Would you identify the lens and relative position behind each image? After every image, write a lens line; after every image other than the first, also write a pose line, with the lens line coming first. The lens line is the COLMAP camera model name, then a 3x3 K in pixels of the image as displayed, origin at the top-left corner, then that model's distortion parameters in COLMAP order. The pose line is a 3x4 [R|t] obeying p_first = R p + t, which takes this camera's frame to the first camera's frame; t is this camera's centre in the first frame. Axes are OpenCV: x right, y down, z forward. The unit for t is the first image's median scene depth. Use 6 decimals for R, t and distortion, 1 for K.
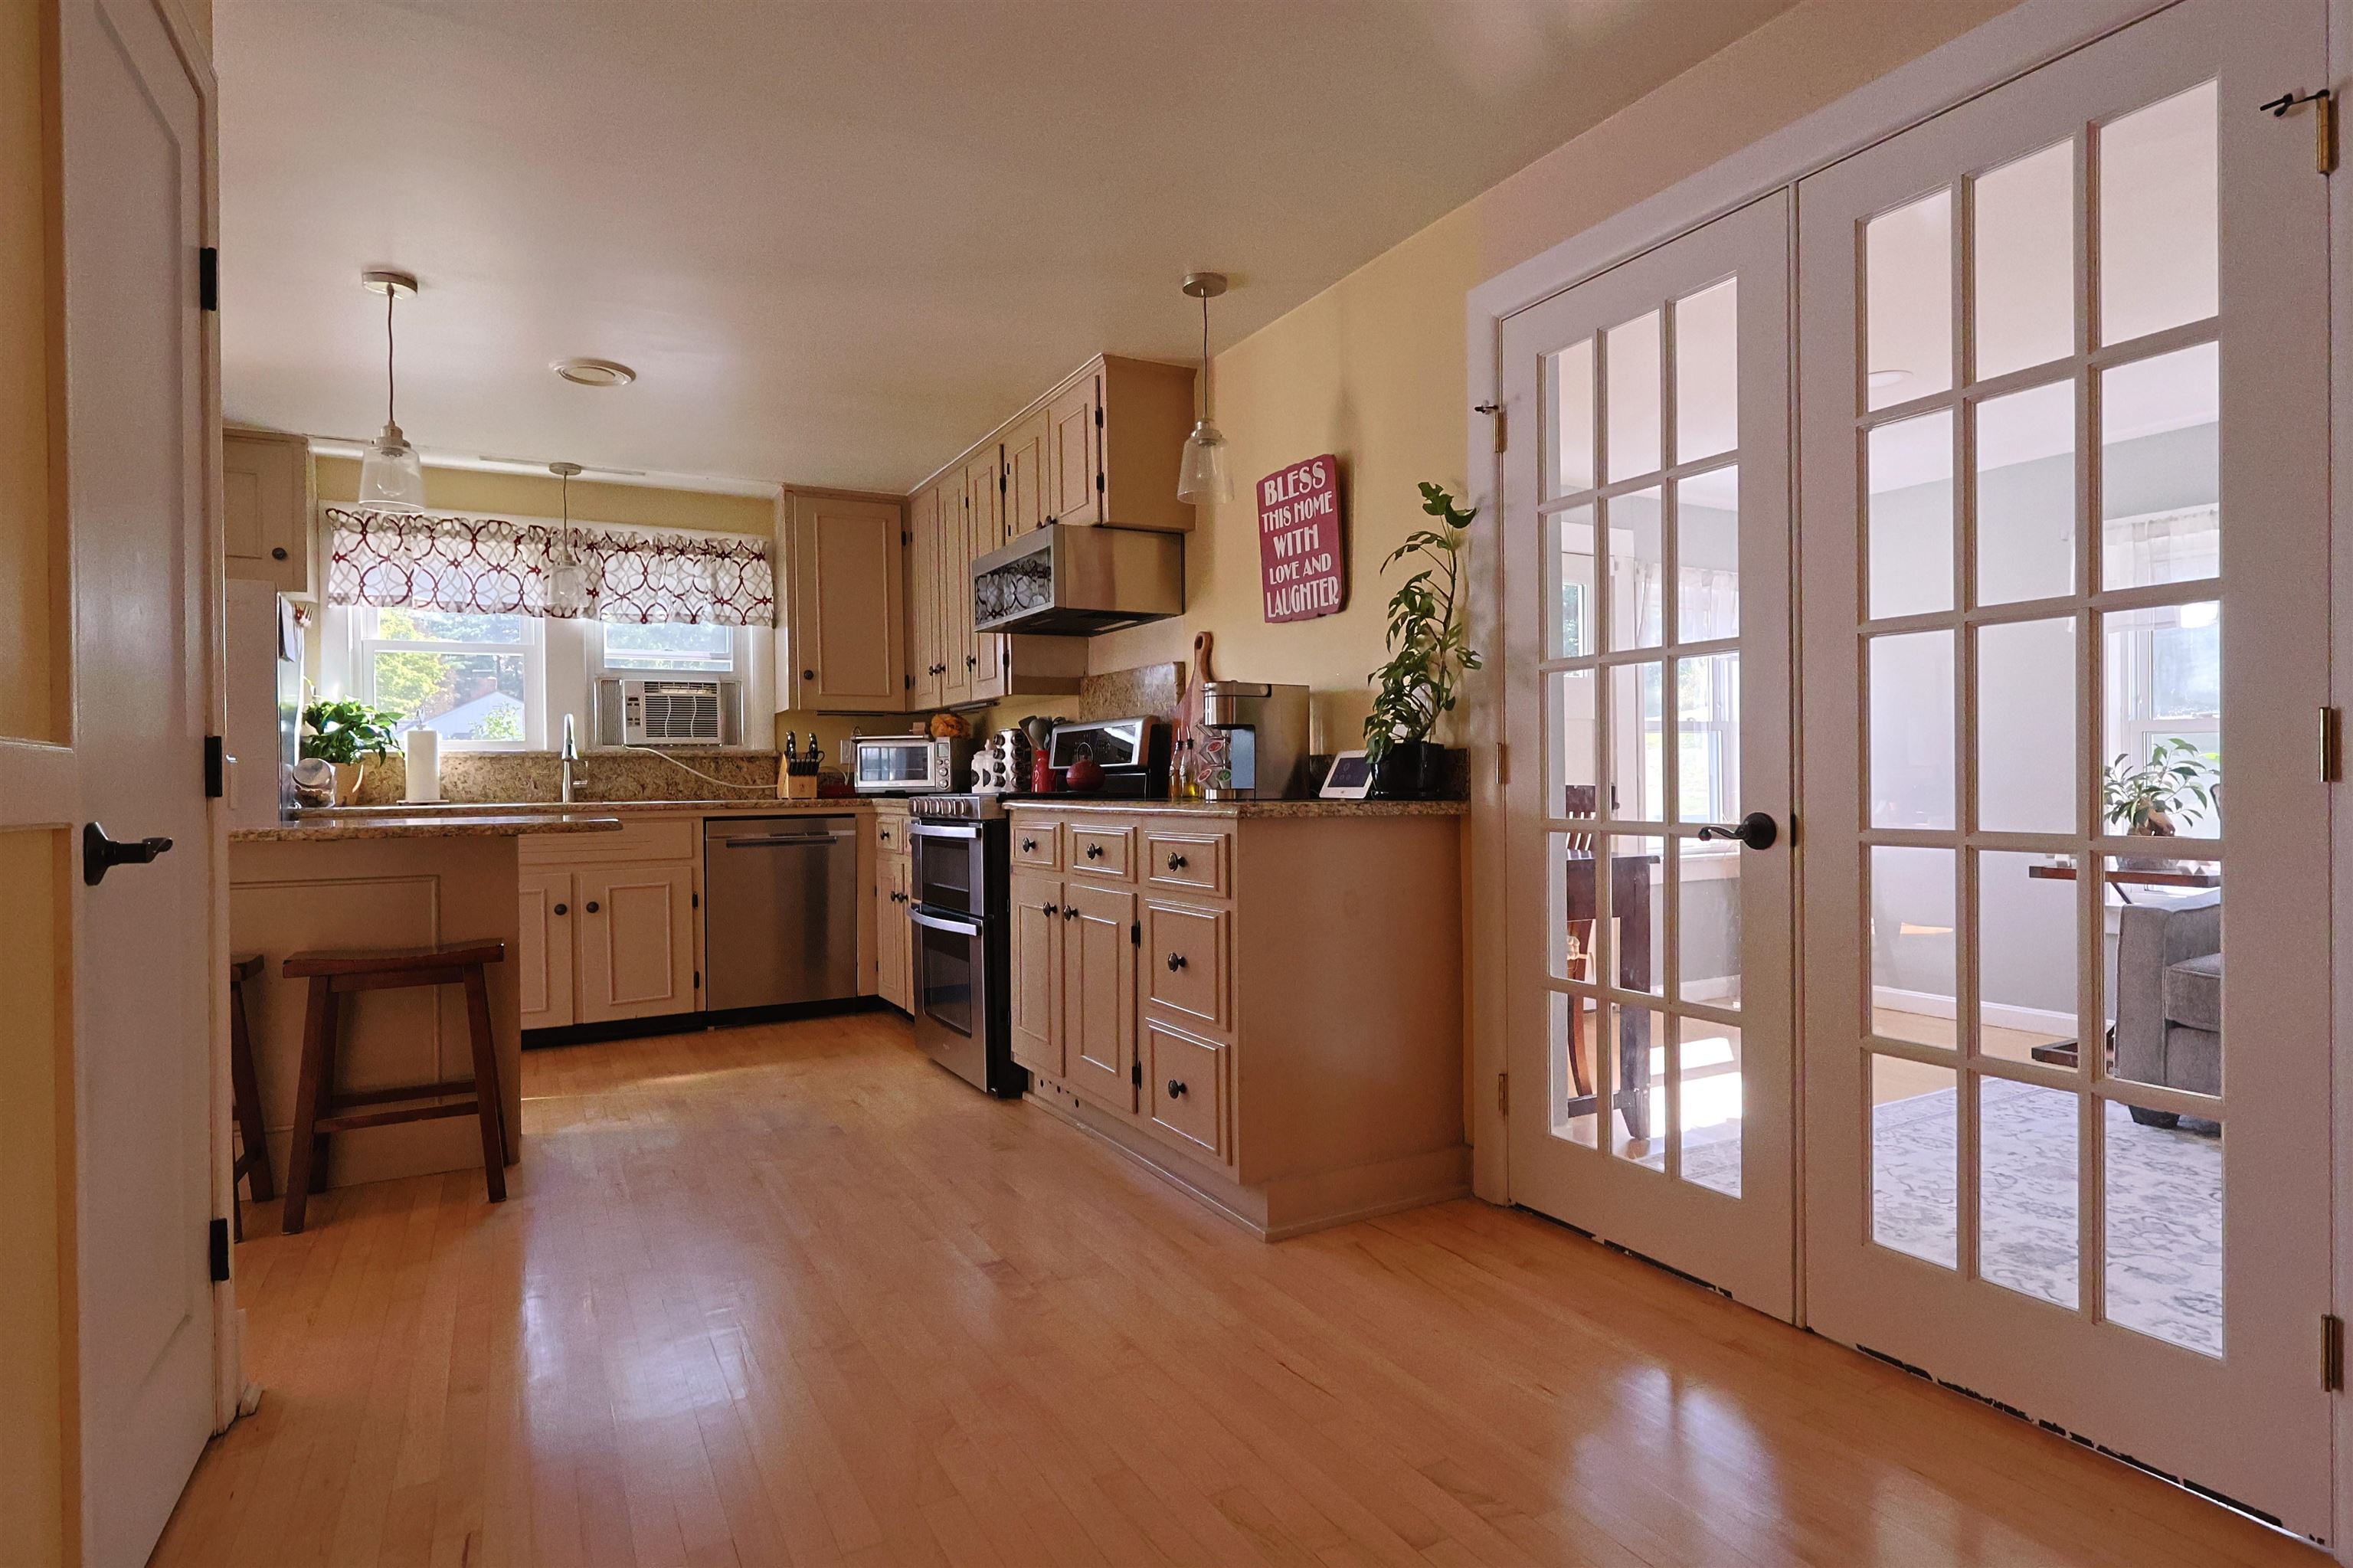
lens RADIAL K [[1207.5, 0, 1181.0], [0, 1207.5, 779.5], [0, 0, 1]] dist [-0.003907, 0.002447]
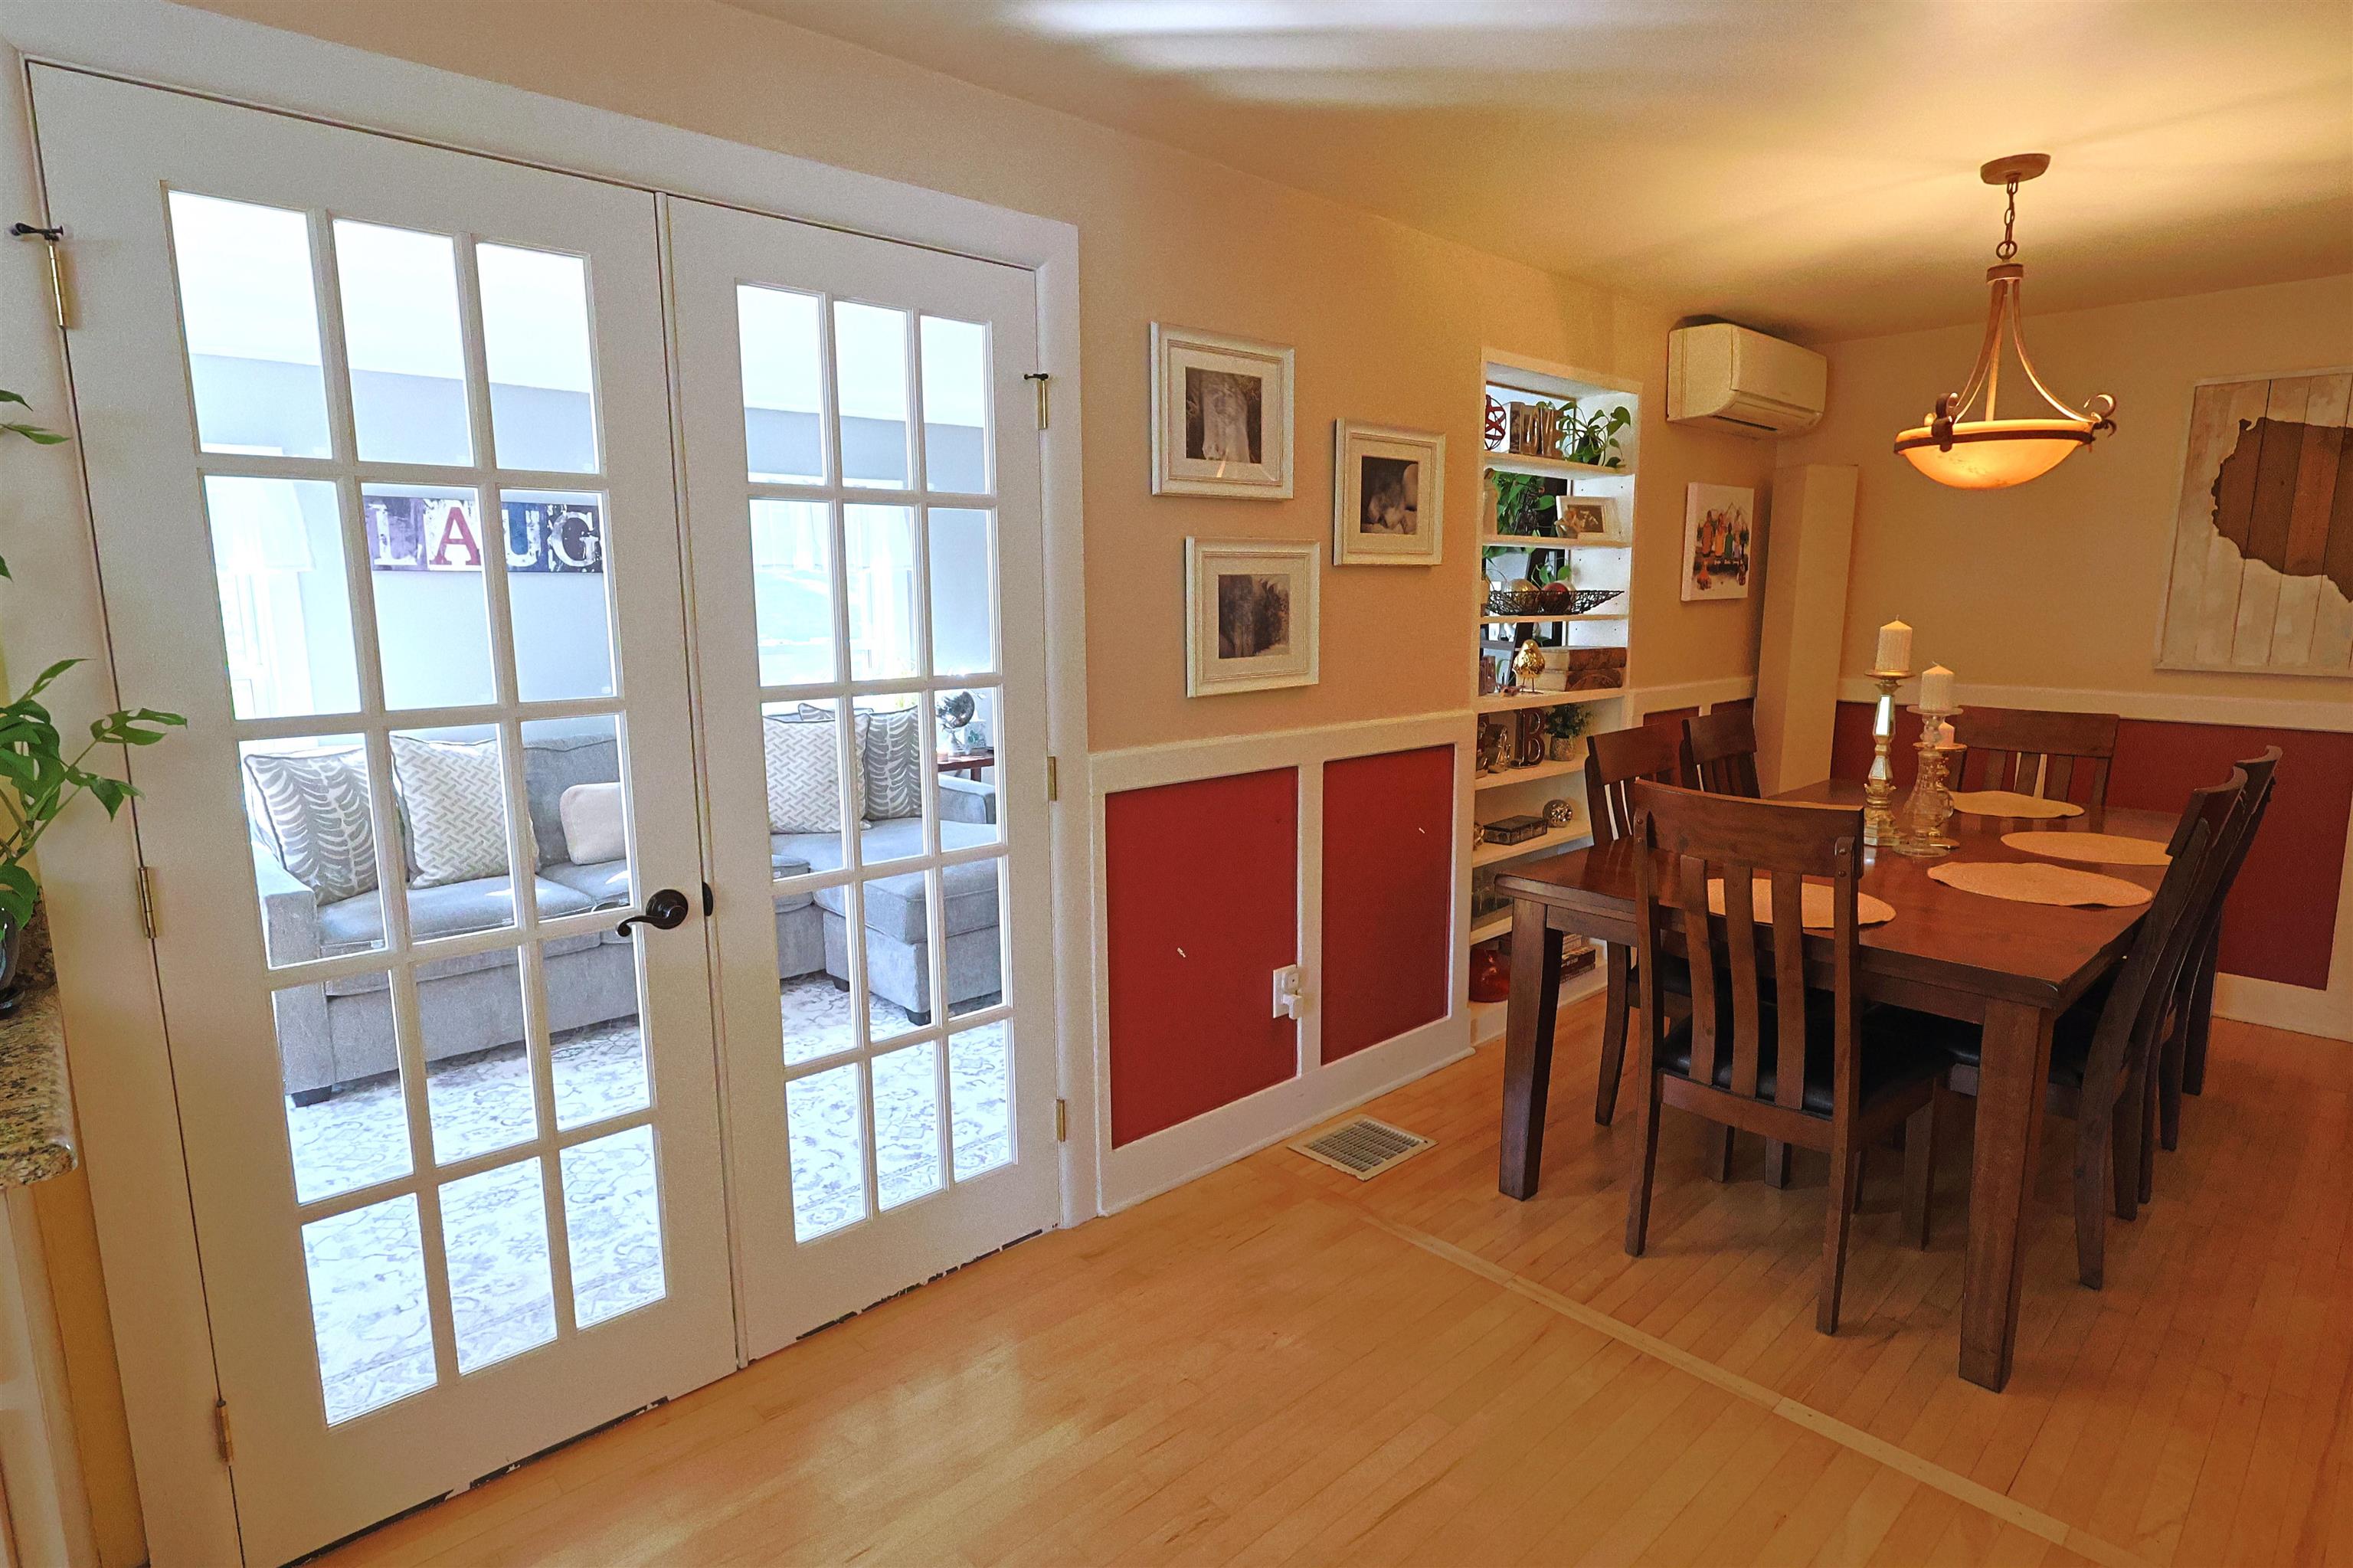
lens RADIAL K [[1239.7, 0, 1180.9], [0, 1239.7, 784.0], [0, 0, 1]] dist [0.000098, 0.001503]
pose [[-0.251383, -0.138852, 0.957876, -0.287606], [0.010429, 0.989210, 0.146131, -0.104305], [-0.967831, 0.046725, -0.247223, 0.475671]]
